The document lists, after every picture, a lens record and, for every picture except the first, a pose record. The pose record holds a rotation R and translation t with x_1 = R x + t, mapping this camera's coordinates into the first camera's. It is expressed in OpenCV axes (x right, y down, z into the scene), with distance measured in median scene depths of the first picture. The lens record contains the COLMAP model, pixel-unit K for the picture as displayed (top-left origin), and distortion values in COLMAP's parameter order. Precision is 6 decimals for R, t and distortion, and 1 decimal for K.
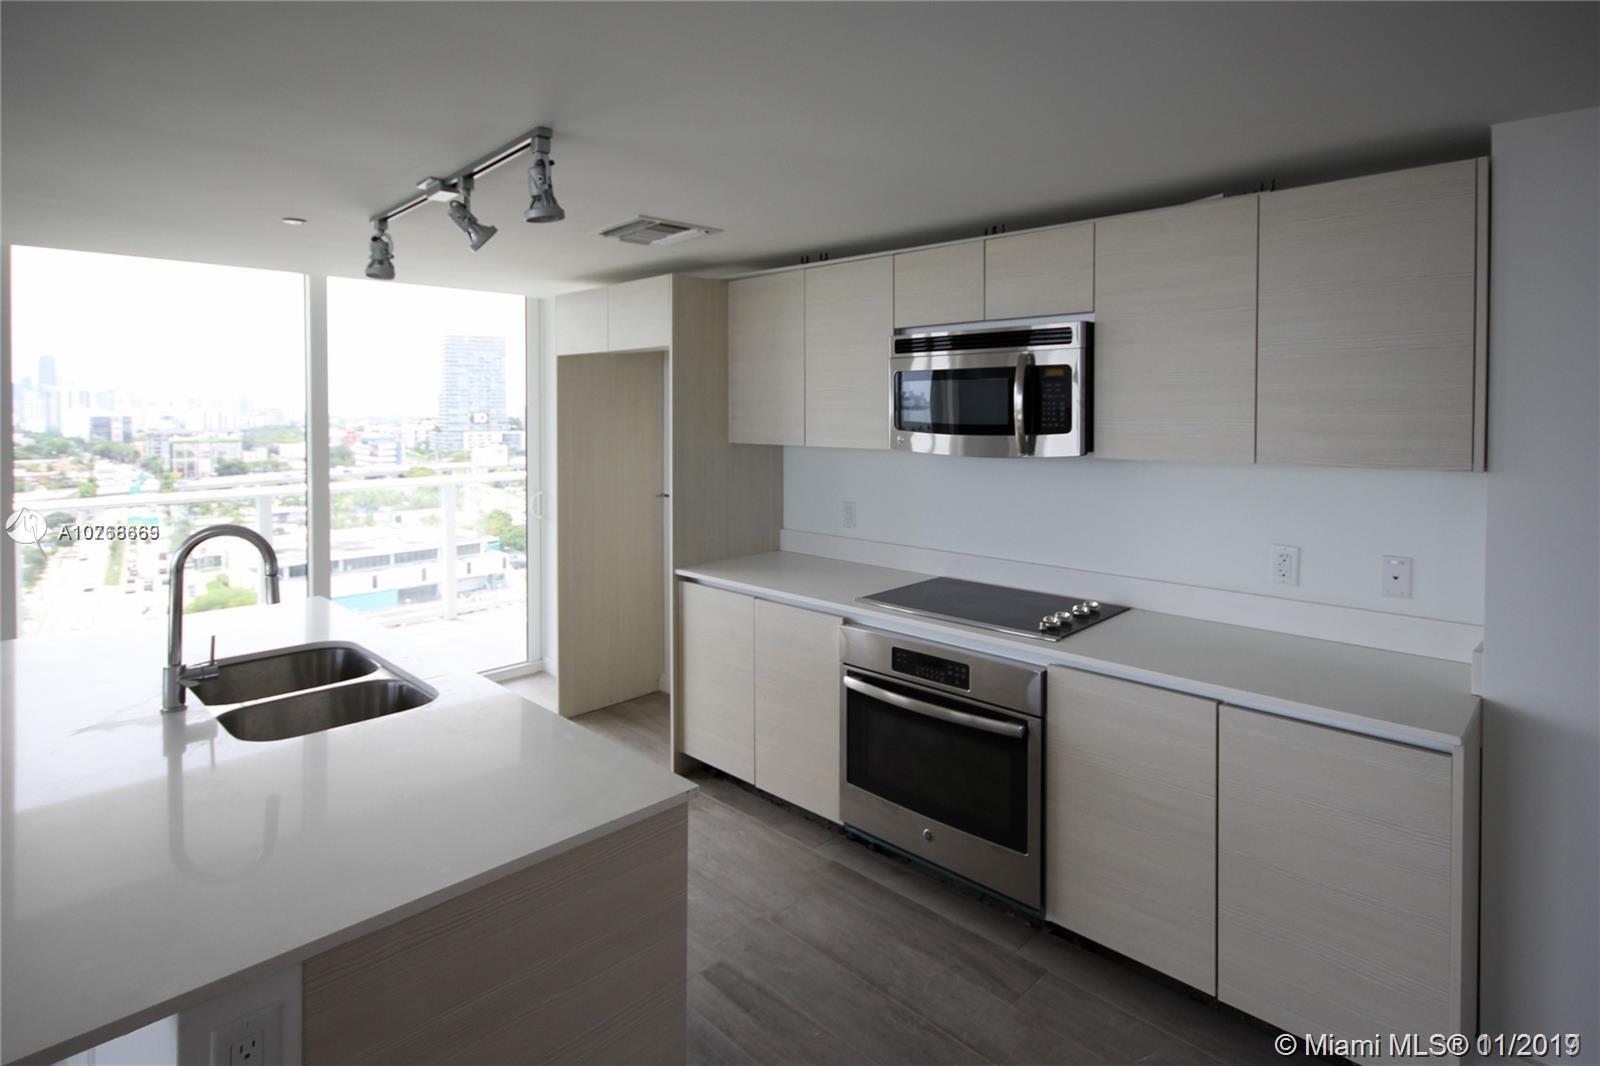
lens RADIAL K [[790.8, 0, 861.9], [0, 790.8, 413.0], [0, 0, 1]] dist [0.003795, 0.001089]
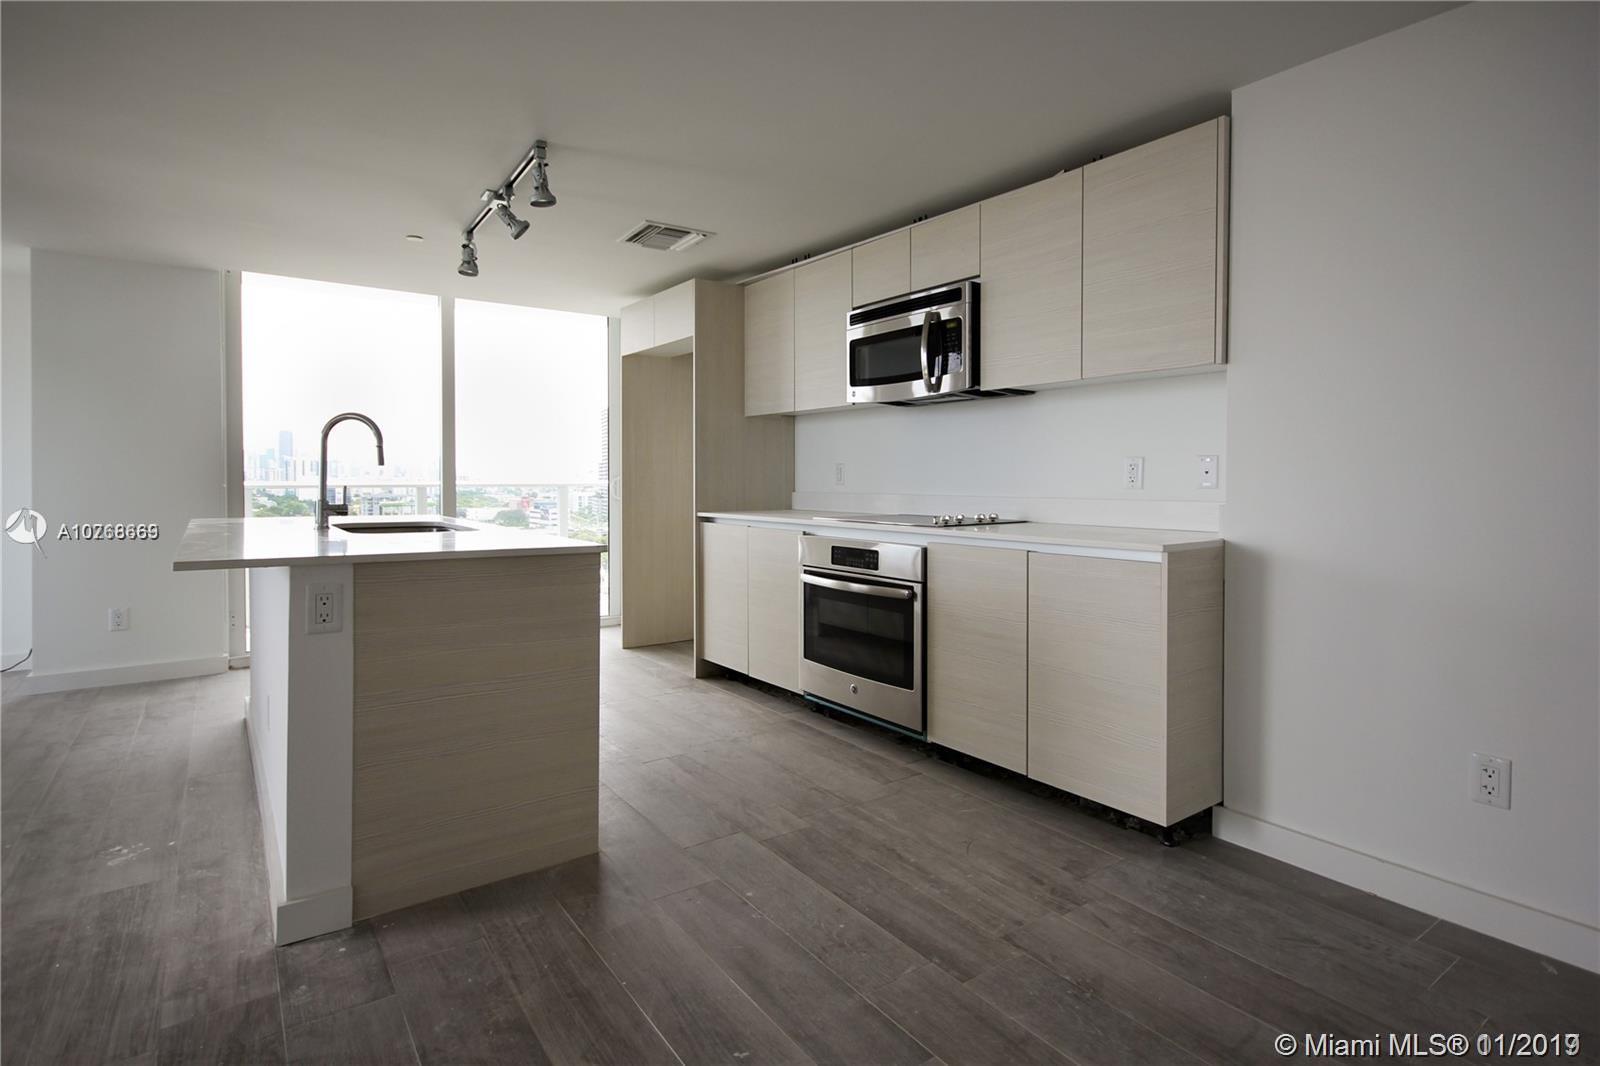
lens RADIAL K [[808.6, 0, 894.7], [0, 808.6, 493.4], [0, 0, 1]] dist [0.005735, 0.000280]
pose [[0.987595, -0.001248, -0.157019, 0.351537], [0.000426, 0.999986, -0.005263, 0.220814], [0.157023, 0.005131, 0.987582, -0.282214]]
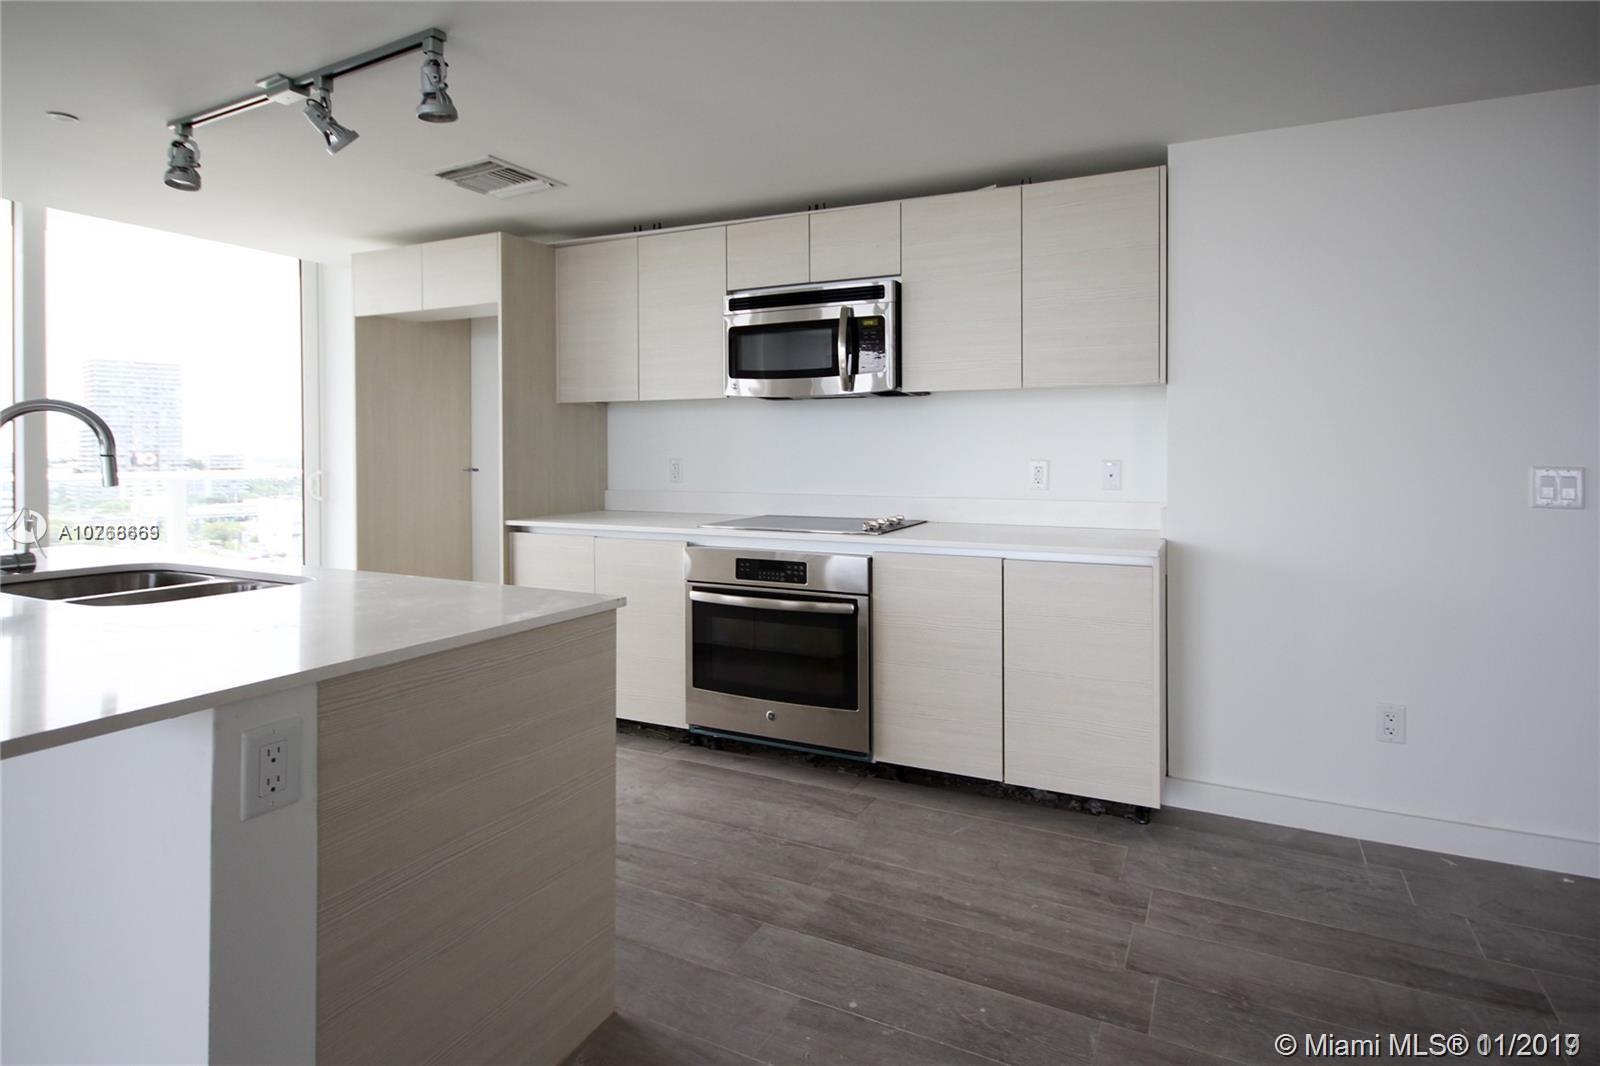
lens RADIAL K [[761.8, 0, 872.1], [0, 761.8, 455.8], [0, 0, 1]] dist [0.003392, 0.000697]
pose [[0.947110, -0.006524, 0.320842, -0.130110], [0.010148, 0.999902, -0.009625, 0.162470], [-0.320748, 0.012372, 0.947084, -0.108460]]
